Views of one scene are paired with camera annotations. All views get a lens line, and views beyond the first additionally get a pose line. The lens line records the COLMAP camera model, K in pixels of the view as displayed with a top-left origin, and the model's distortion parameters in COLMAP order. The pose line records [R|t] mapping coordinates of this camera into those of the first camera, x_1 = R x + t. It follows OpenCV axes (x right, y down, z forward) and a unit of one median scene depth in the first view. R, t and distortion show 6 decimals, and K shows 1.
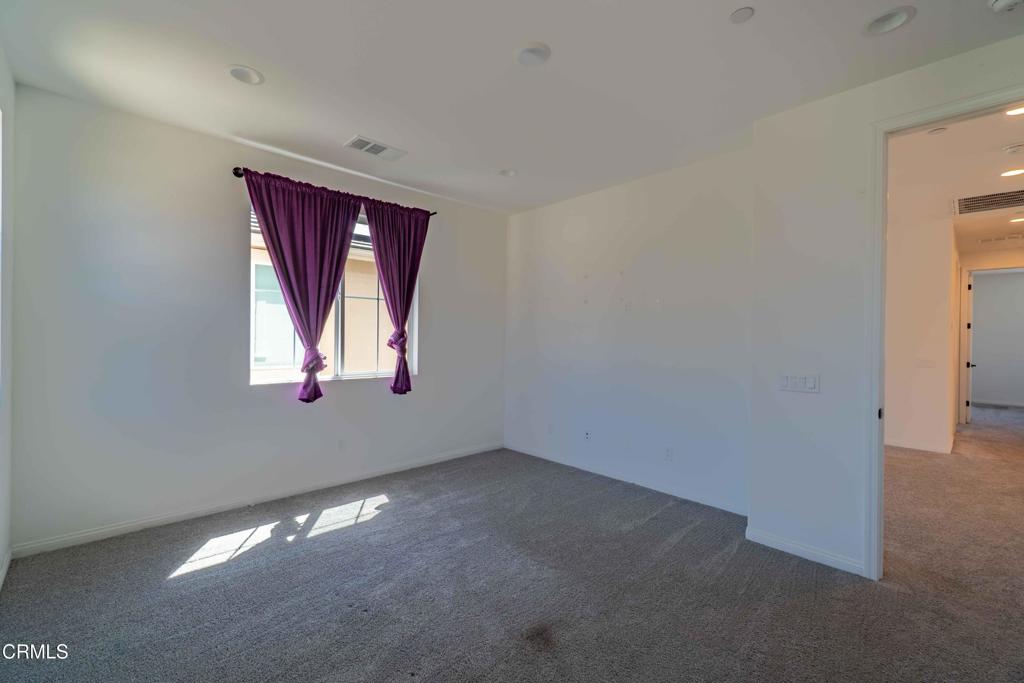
lens RADIAL K [[443.4, 0, 514.8], [0, 443.4, 331.3], [0, 0, 1]] dist [0.013894, -0.002138]
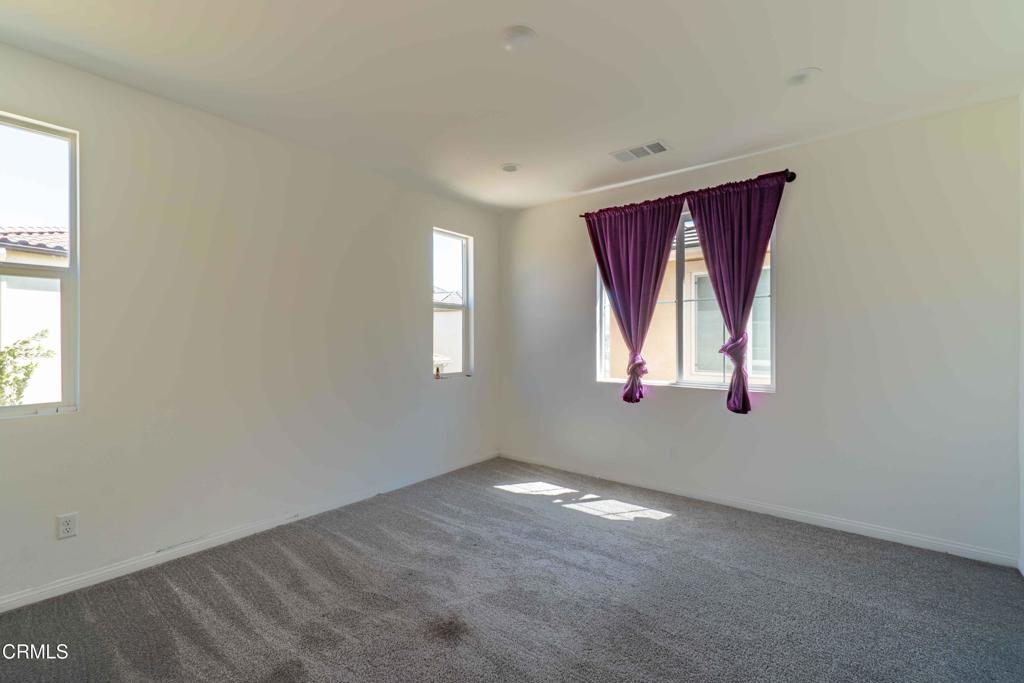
lens RADIAL K [[443.4, 0, 492.1], [0, 443.4, 339.1], [0, 0, 1]] dist [0.013894, -0.002138]
pose [[0.110880, -0.013022, -0.993749, 0.528234], [0.014253, 0.999832, -0.011511, 0.008710], [0.993732, -0.012887, 0.111047, 0.480355]]
